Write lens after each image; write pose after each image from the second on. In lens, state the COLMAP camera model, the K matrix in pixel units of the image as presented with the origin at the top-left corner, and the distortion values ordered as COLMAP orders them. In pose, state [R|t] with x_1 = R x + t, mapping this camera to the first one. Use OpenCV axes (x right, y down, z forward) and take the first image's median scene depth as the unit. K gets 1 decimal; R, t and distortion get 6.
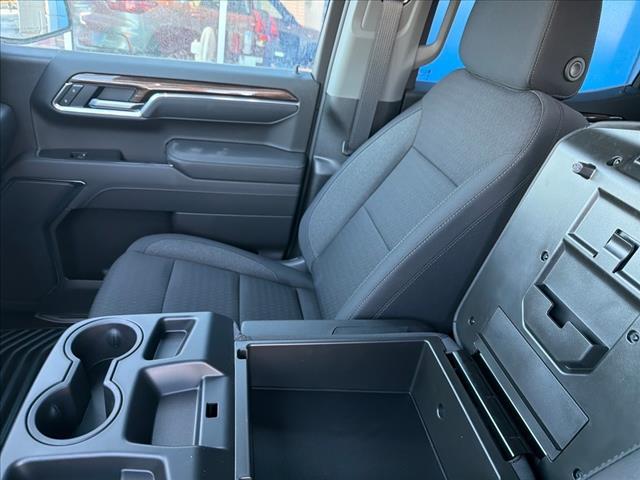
lens RADIAL K [[452.8, 0, 320.0], [0, 452.8, 240.0], [0, 0, 1]] dist [0.077120, -0.133848]
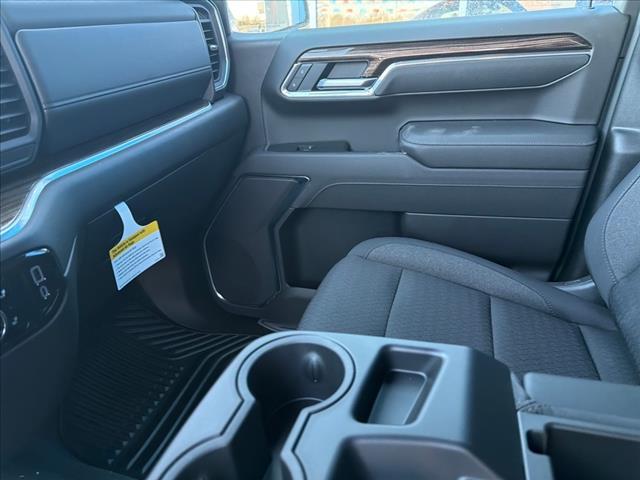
lens RADIAL K [[452.8, 0, 320.0], [0, 452.8, 240.0], [0, 0, 1]] dist [0.077120, -0.133848]
pose [[0.886807, 0.026645, -0.461371, -0.085536], [-0.055046, 0.997319, -0.048206, 0.037280], [0.458850, 0.068146, 0.885897, 0.238300]]
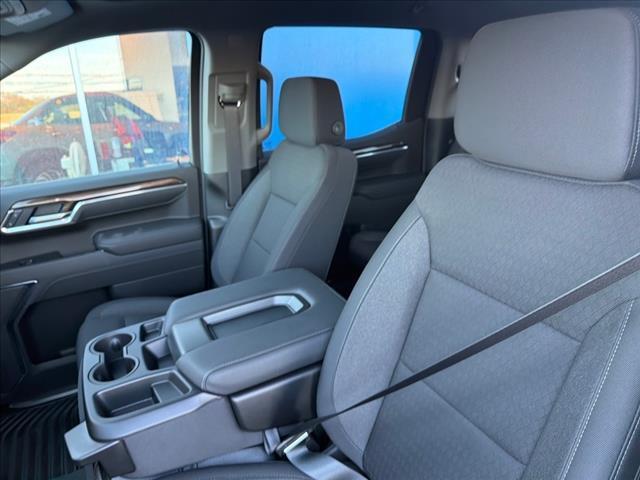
lens RADIAL K [[452.8, 0, 320.0], [0, 452.8, 240.0], [0, 0, 1]] dist [0.077120, -0.133848]
pose [[0.938000, -0.266196, 0.222025, -0.019182], [0.294716, 0.949626, -0.106548, 0.137380], [-0.182478, 0.165377, 0.969202, -0.415590]]
